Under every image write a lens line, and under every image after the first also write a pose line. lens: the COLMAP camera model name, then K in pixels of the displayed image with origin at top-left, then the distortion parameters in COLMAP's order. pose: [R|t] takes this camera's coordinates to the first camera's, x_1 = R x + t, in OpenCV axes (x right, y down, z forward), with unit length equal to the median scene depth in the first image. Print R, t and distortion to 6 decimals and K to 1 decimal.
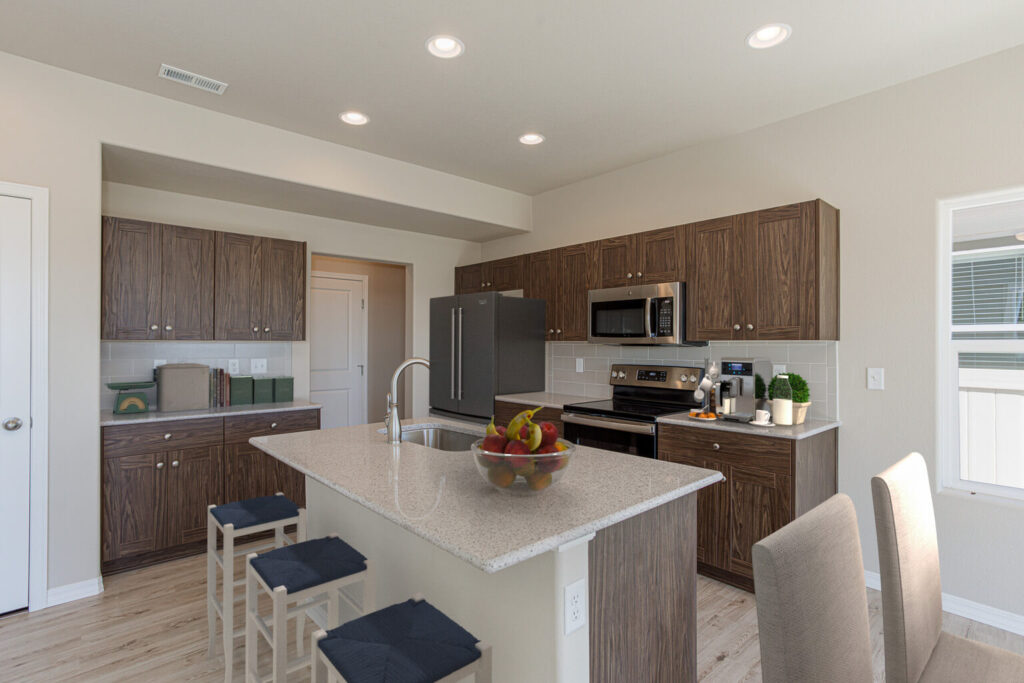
lens RADIAL K [[460.3, 0, 510.4], [0, 460.3, 324.3], [0, 0, 1]] dist [-0.022688, 0.000049]
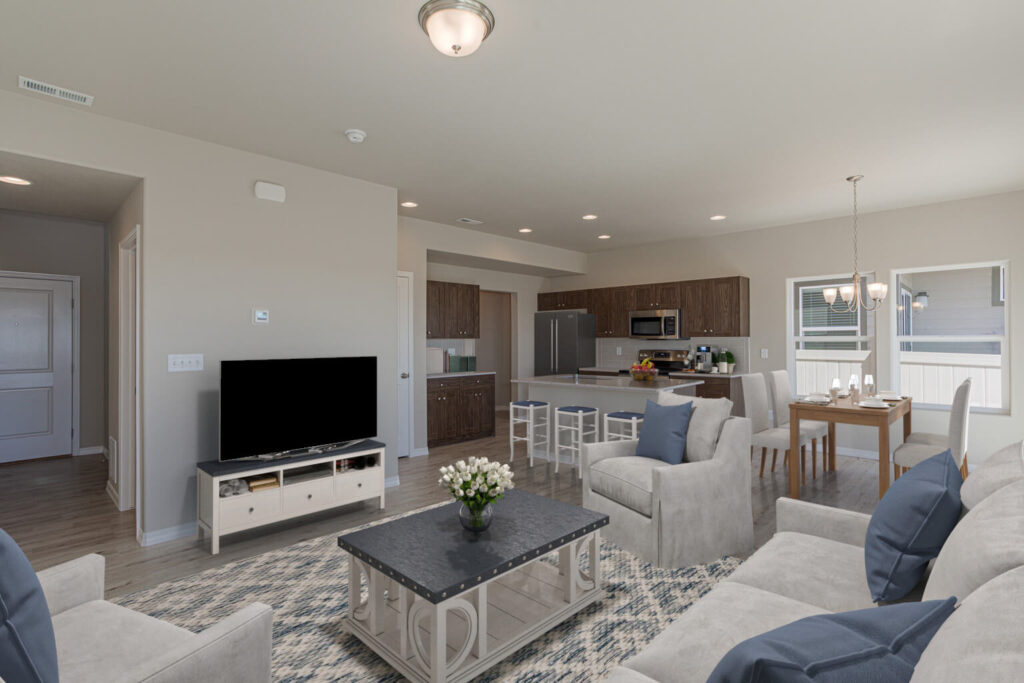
lens RADIAL K [[504.3, 0, 518.2], [0, 504.3, 338.8], [0, 0, 1]] dist [0.039499, 0.000203]
pose [[0.992846, -0.007888, 0.119138, -0.628241], [0.003909, 0.999428, 0.033594, -0.037059], [-0.119335, -0.032888, 0.992309, -1.208587]]
